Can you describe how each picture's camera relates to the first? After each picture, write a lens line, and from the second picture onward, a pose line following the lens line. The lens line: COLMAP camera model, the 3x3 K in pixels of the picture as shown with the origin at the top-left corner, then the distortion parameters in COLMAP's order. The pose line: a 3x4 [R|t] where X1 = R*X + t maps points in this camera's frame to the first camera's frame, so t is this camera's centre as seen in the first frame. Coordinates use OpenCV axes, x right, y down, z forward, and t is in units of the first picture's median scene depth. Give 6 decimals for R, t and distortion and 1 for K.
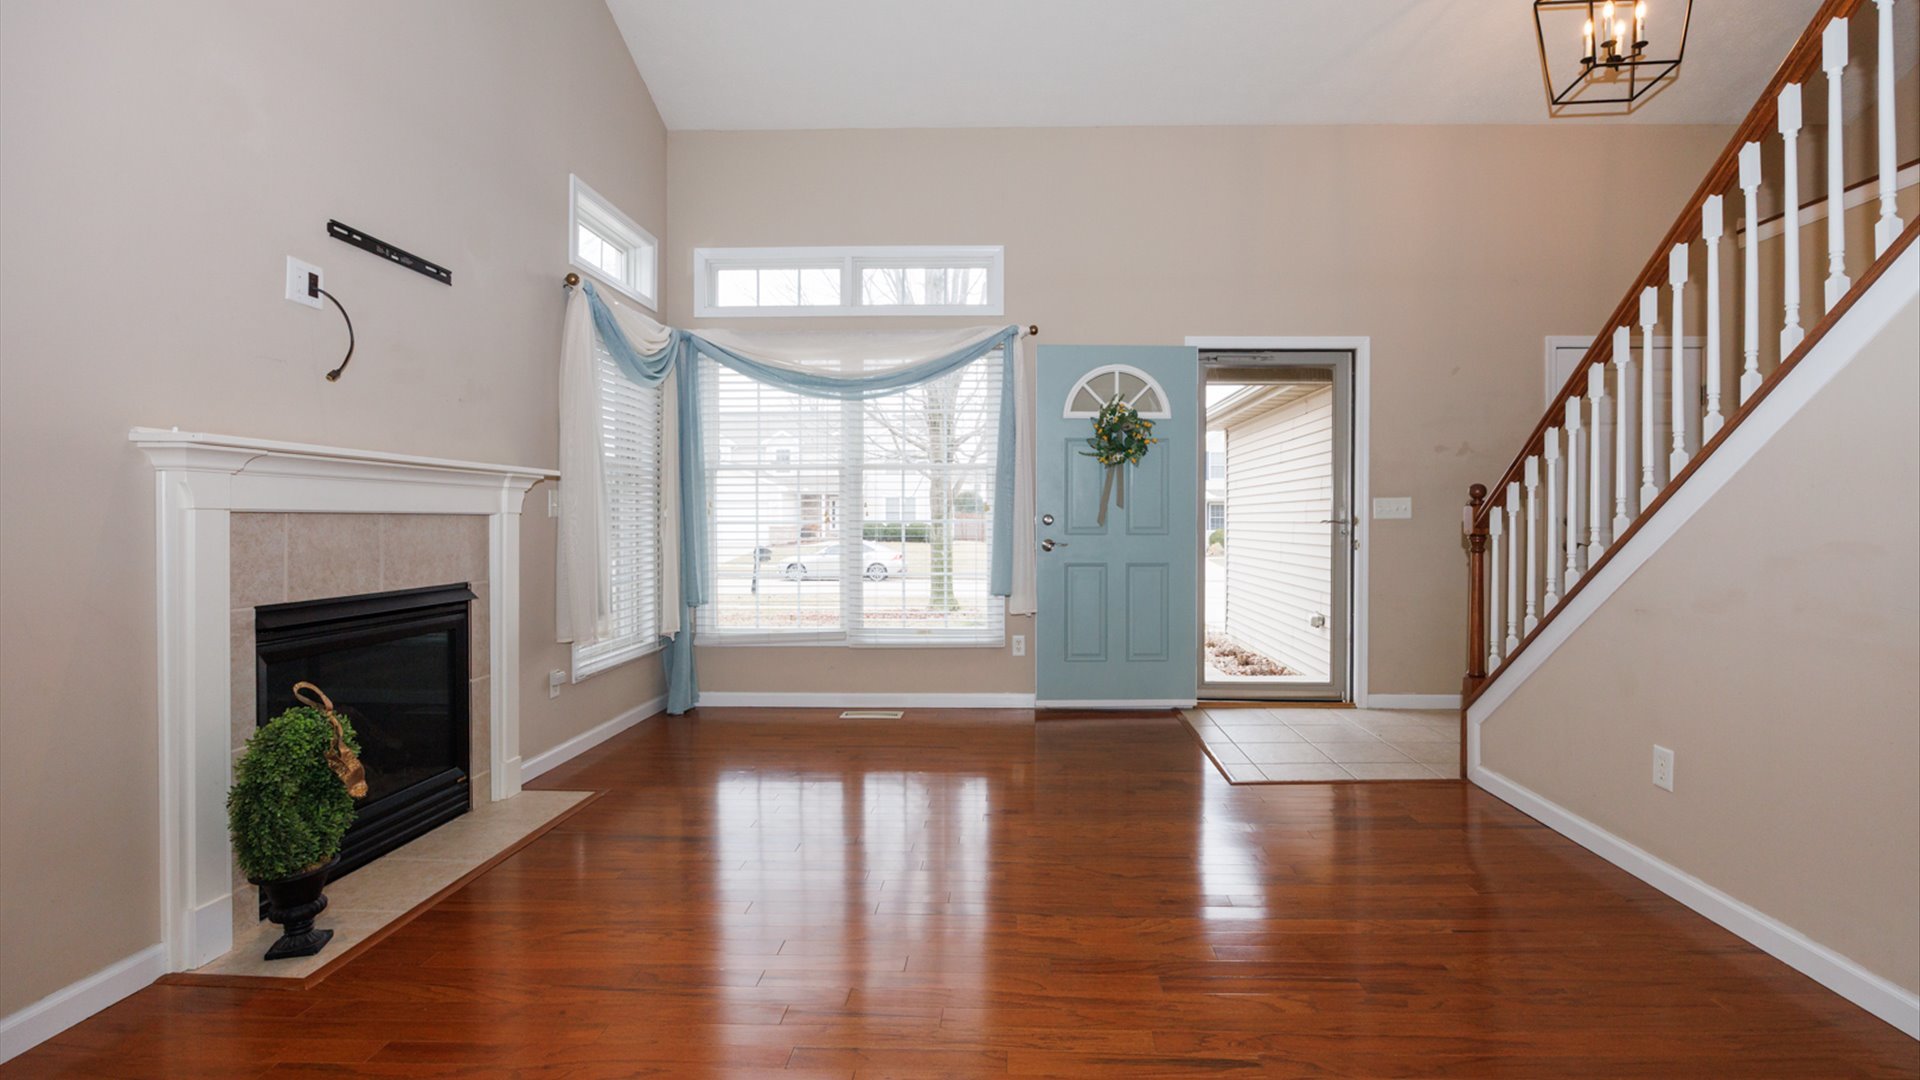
lens RADIAL K [[882.2, 0, 995.3], [0, 882.2, 526.9], [0, 0, 1]] dist [-0.022607, 0.003621]
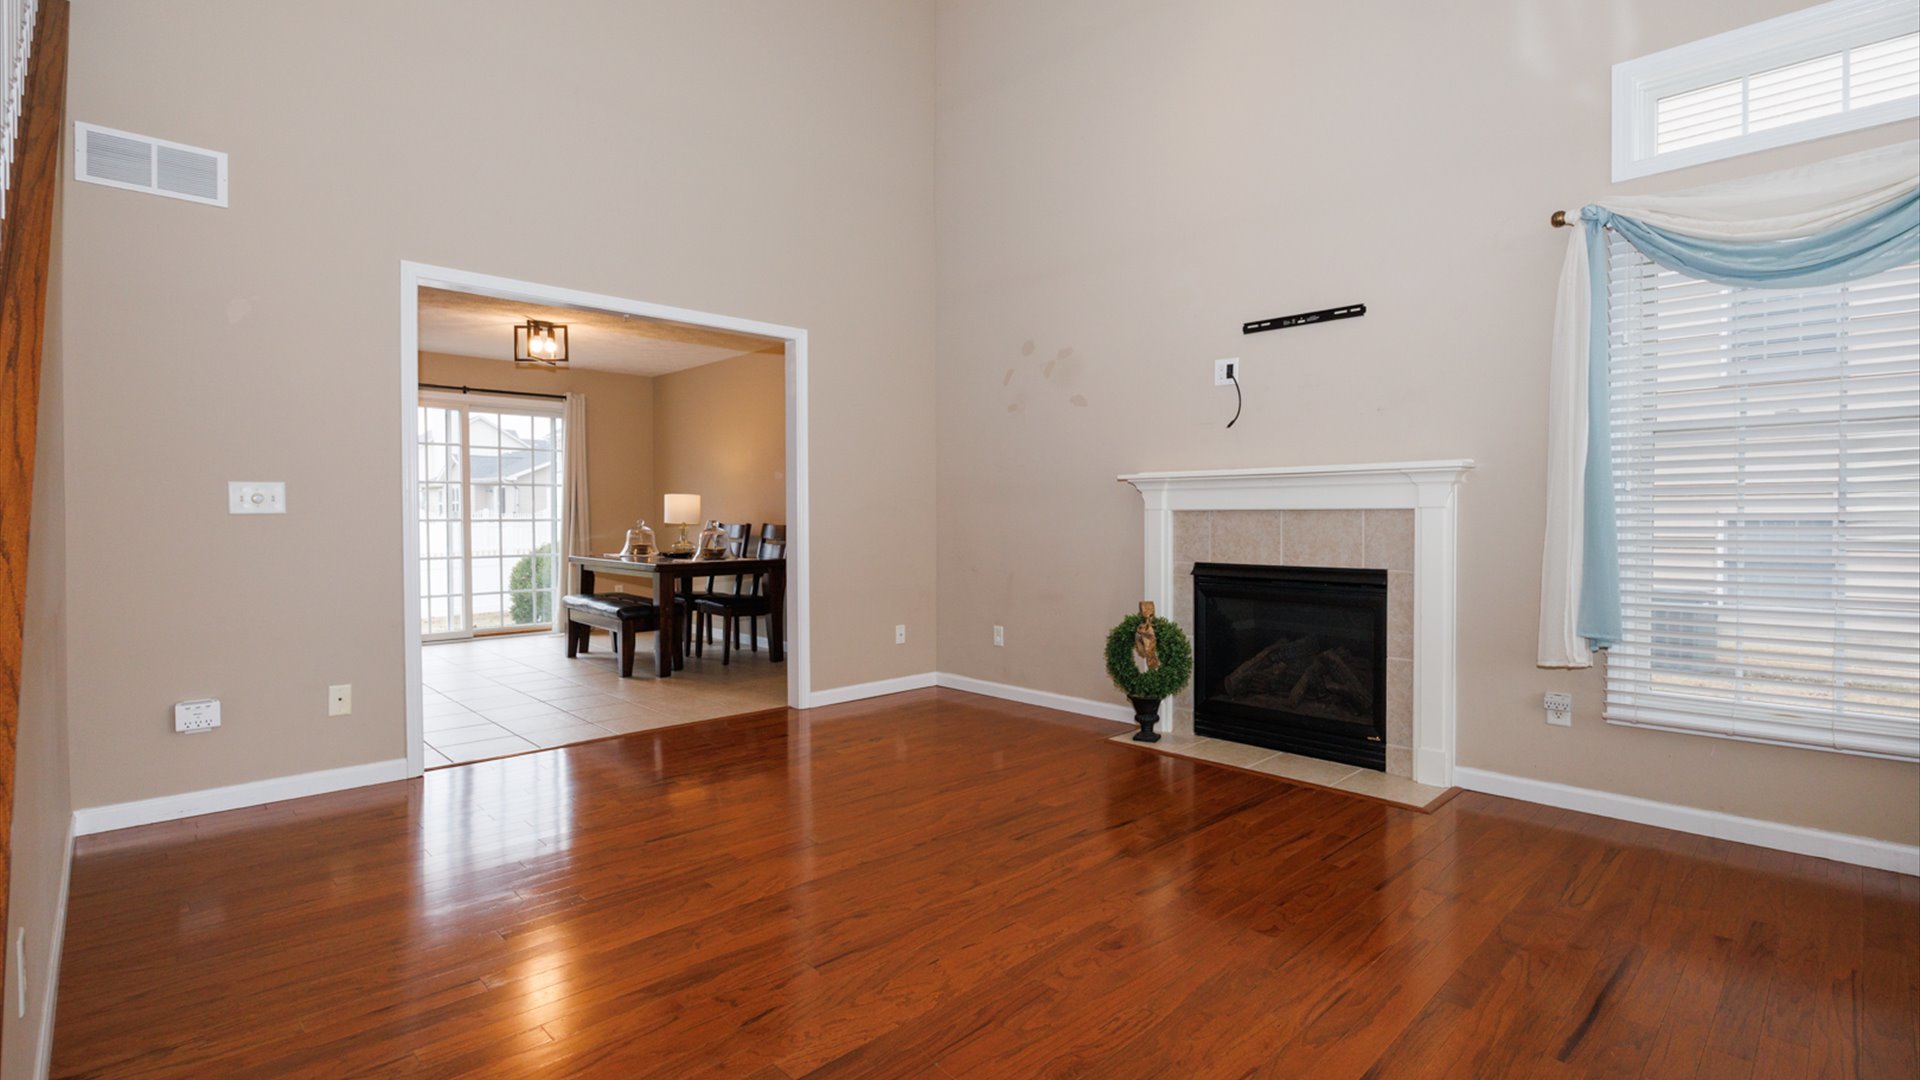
lens RADIAL K [[882.2, 0, 978.8], [0, 882.2, 532.5], [0, 0, 1]] dist [-0.022607, 0.003621]
pose [[-0.691481, 0.015608, -0.722226, 0.379926], [-0.002082, 0.999719, 0.023599, -0.006691], [0.722392, 0.017822, -0.691255, 0.924526]]
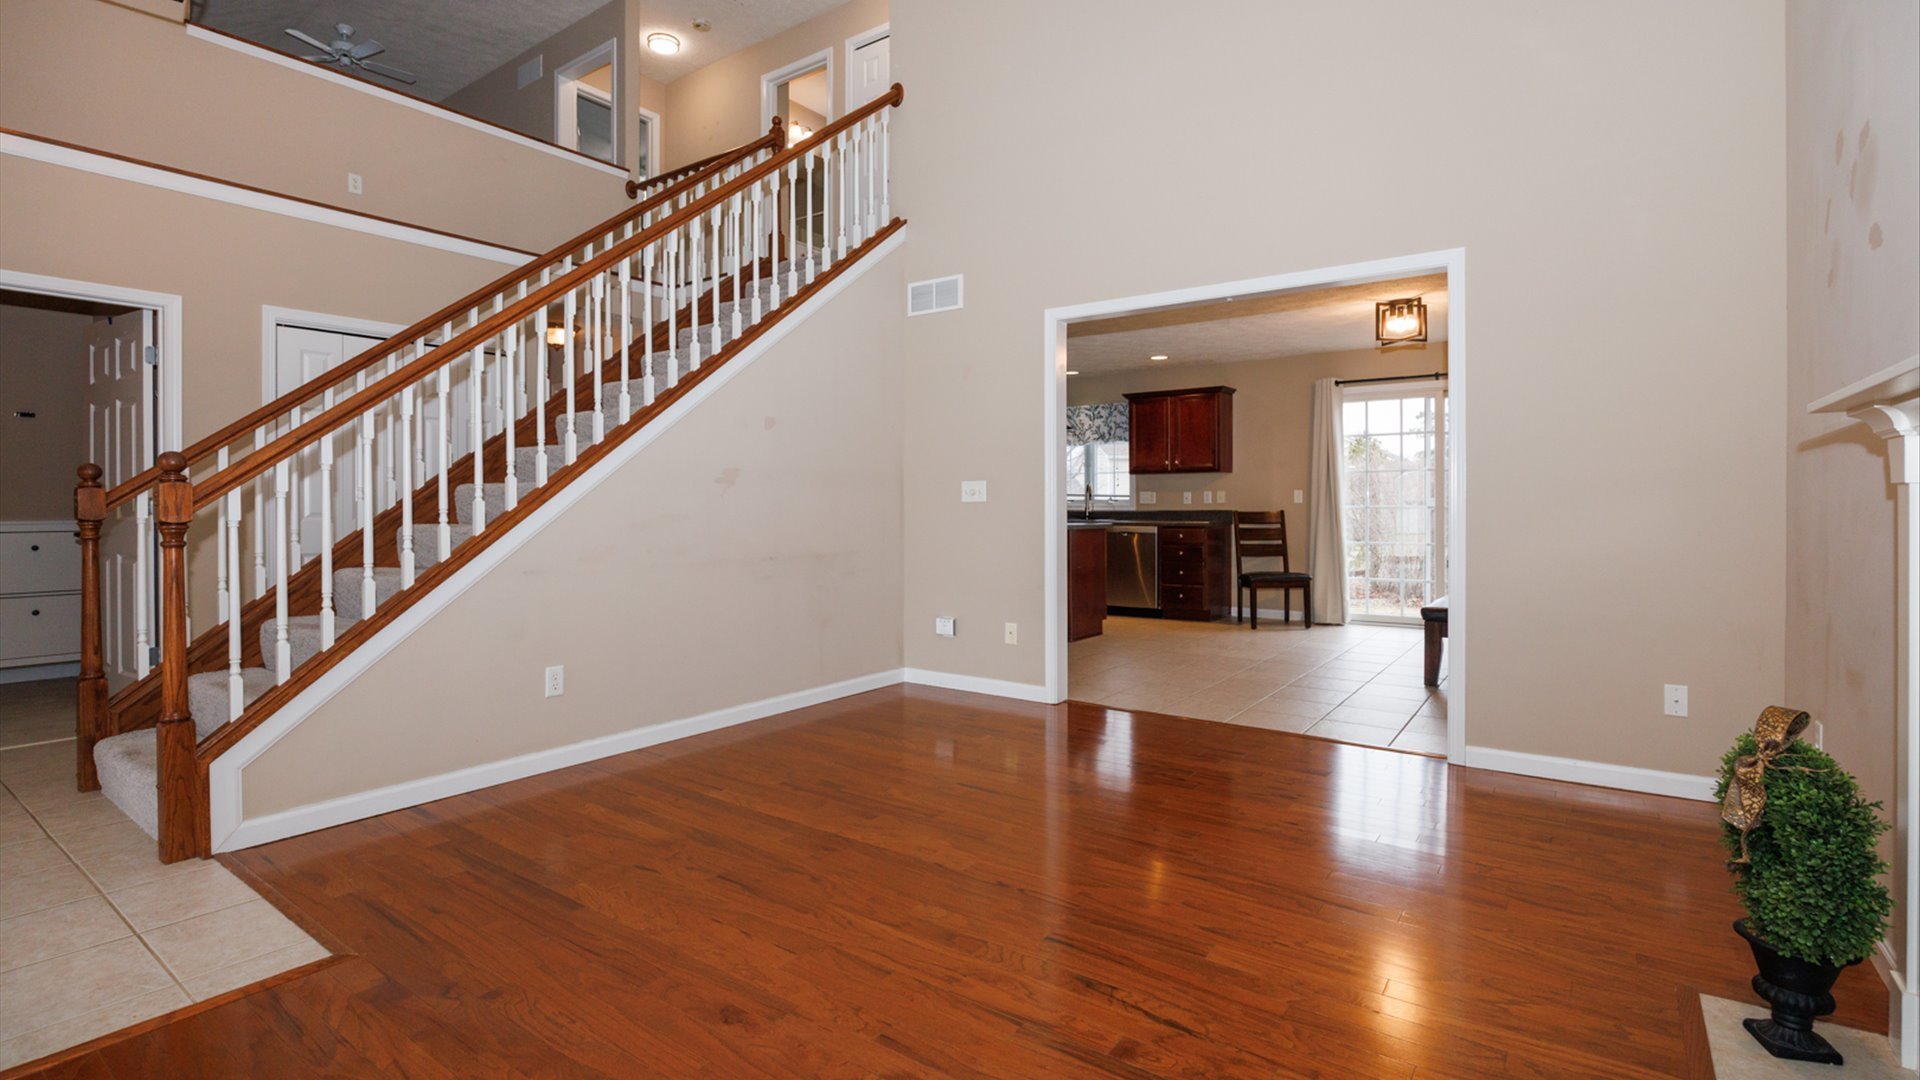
lens RADIAL K [[882.2, 0, 962.5], [0, 882.2, 491.1], [0, 0, 1]] dist [-0.022607, 0.003621]
pose [[-0.824869, 0.013068, 0.565173, -0.283941], [0.007271, 0.999895, -0.012508, -0.003637], [-0.565277, -0.006209, -0.824878, 0.922576]]
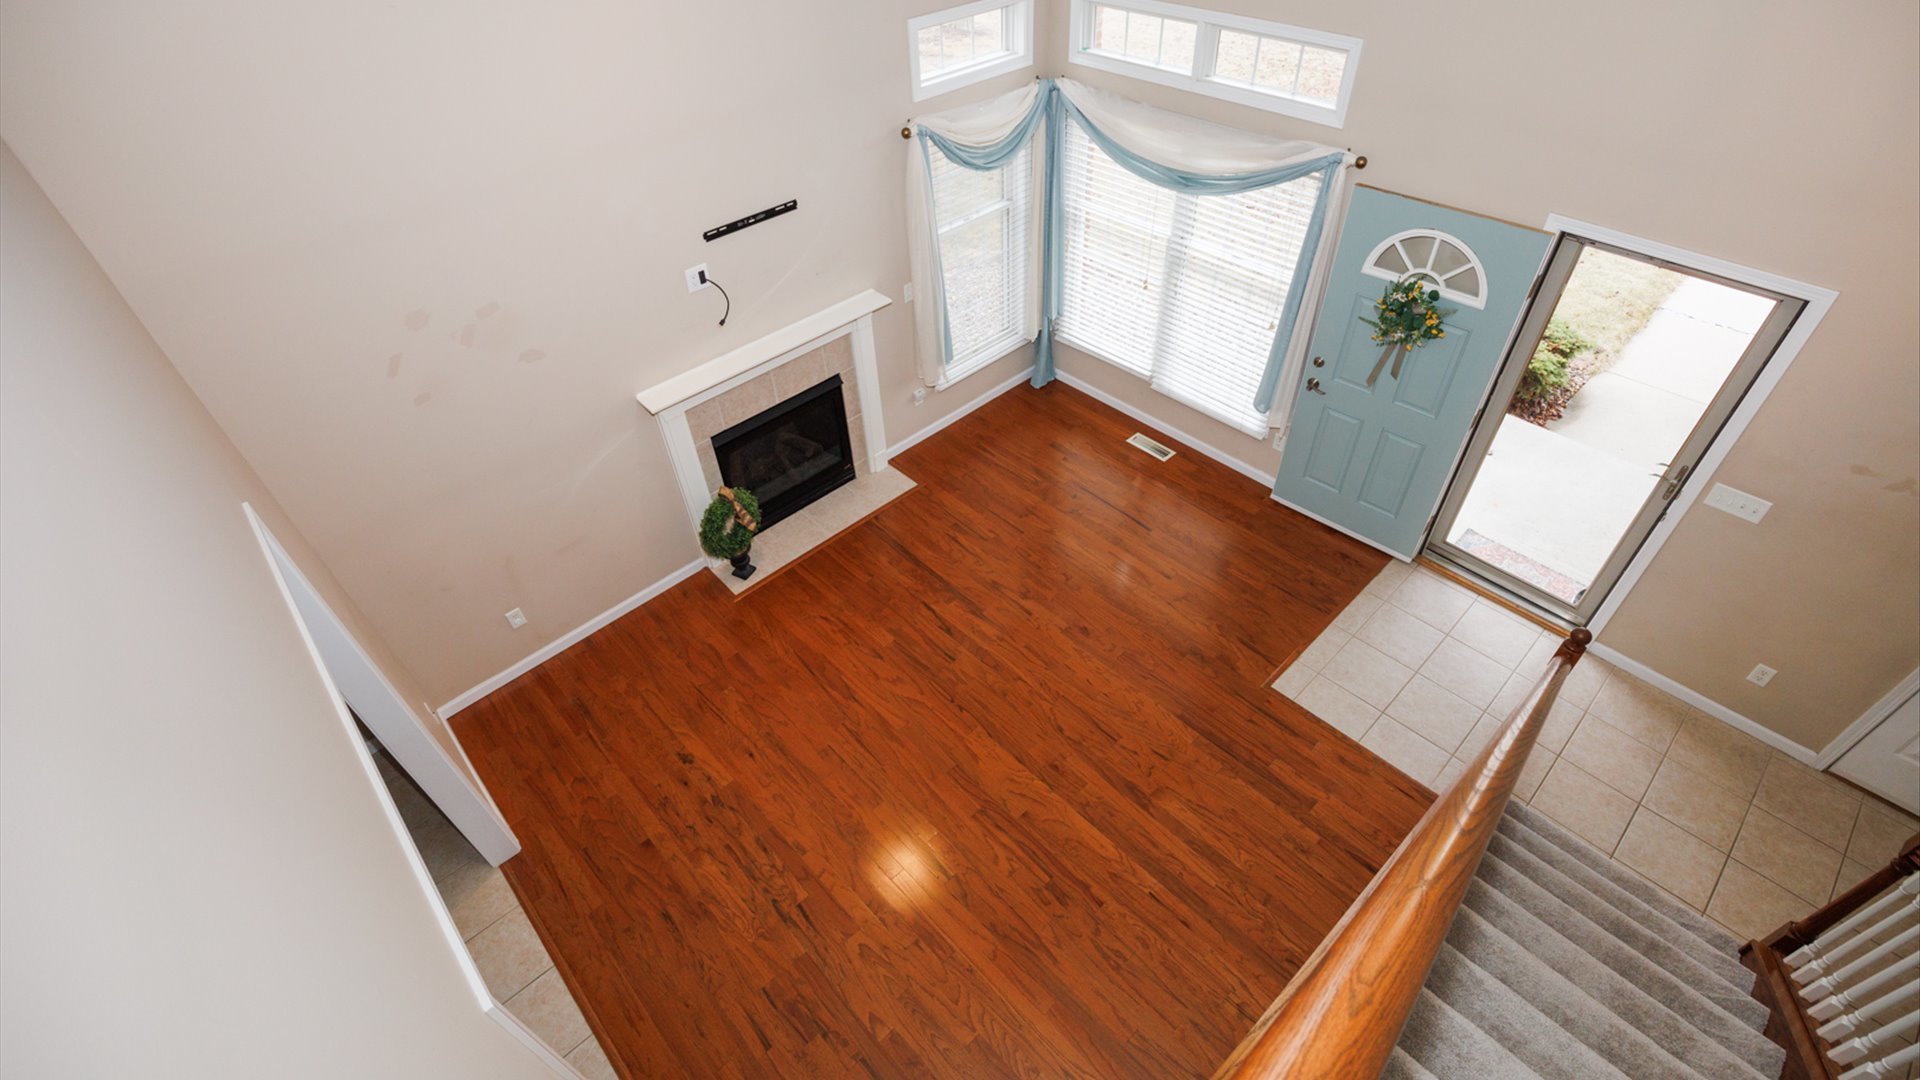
lens RADIAL K [[882.2, 0, 969.3], [0, 882.2, 533.5], [0, 0, 1]] dist [-0.022607, 0.003621]
pose [[0.703748, 0.468029, -0.534497, 0.409436], [0.028349, 0.733238, 0.679381, -0.561448], [0.709884, -0.493266, 0.502746, 0.116859]]
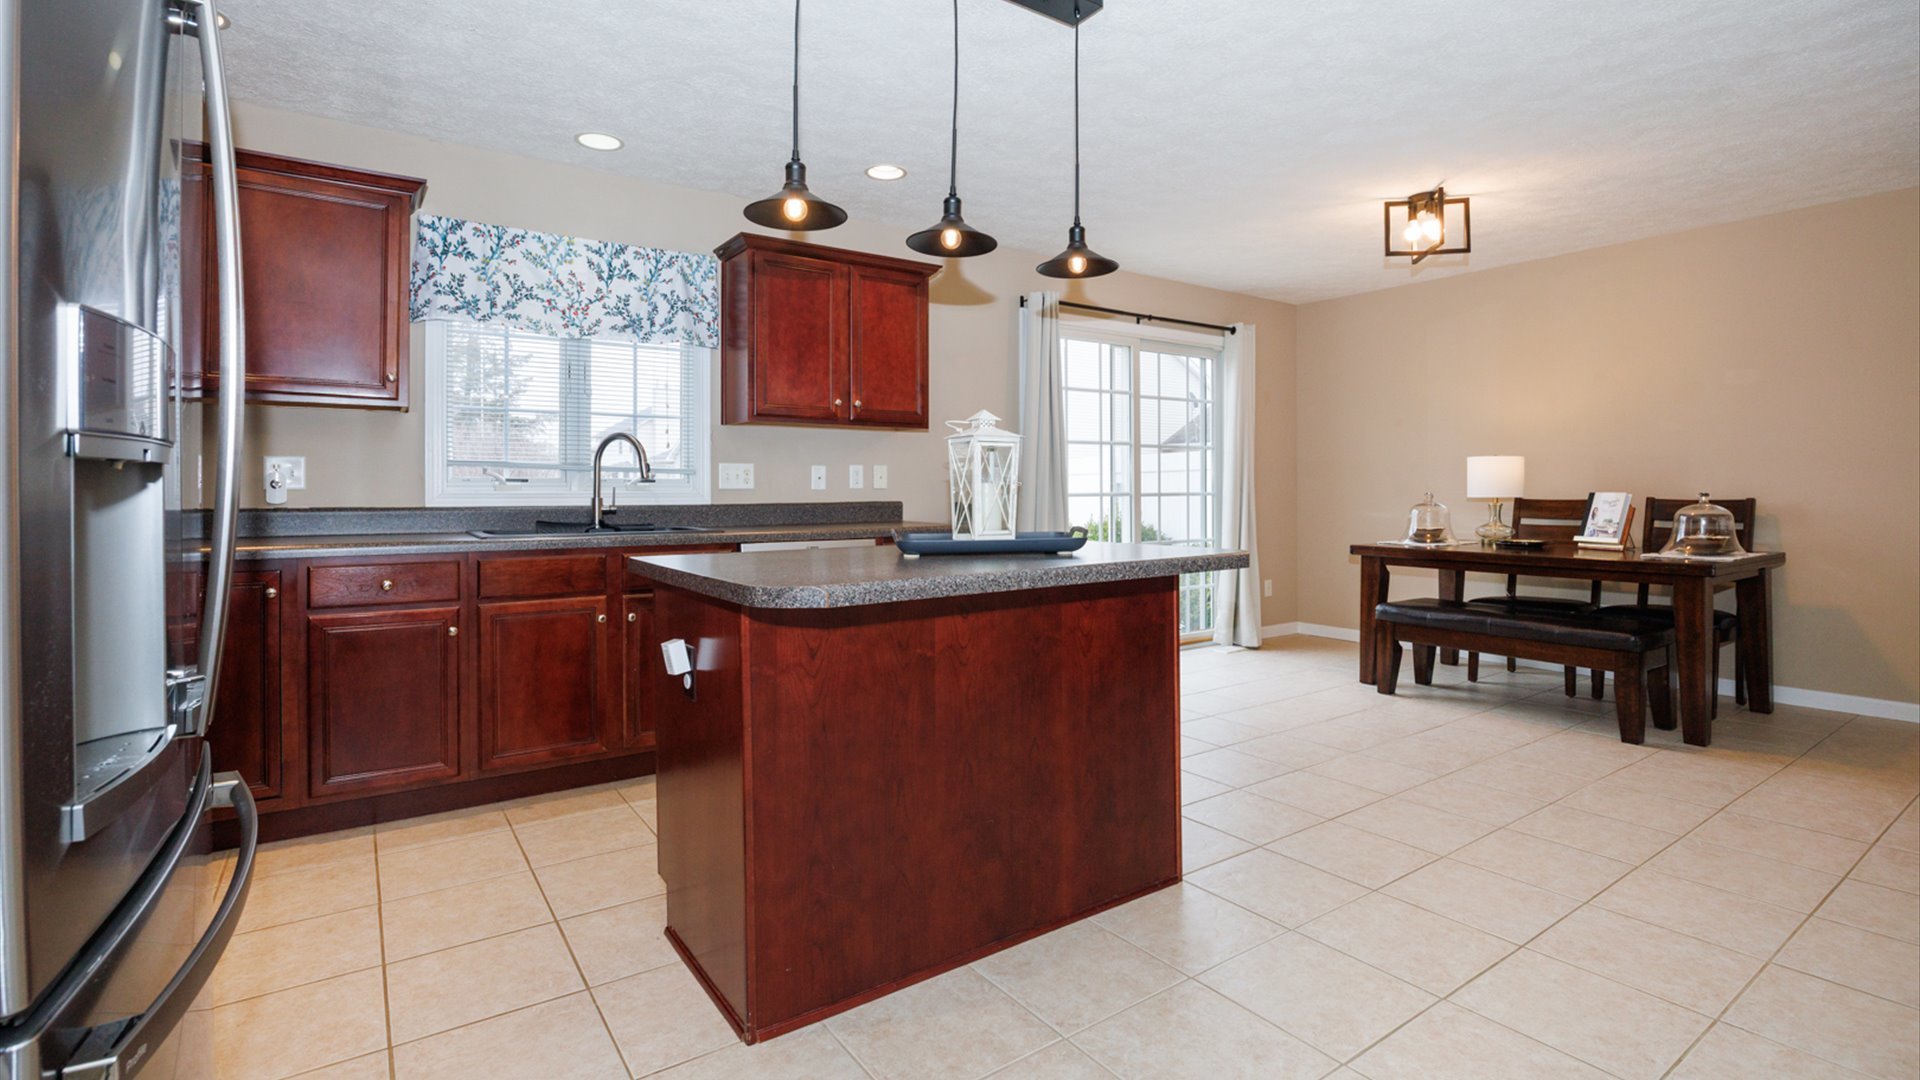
lens RADIAL K [[882.2, 0, 980.0], [0, 882.2, 495.9], [0, 0, 1]] dist [-0.022607, 0.003621]
pose [[-0.800528, 0.006238, -0.599263, 0.744174], [-0.000145, 0.999944, 0.010602, 0.000251], [0.599295, 0.008574, -0.800482, 0.012614]]
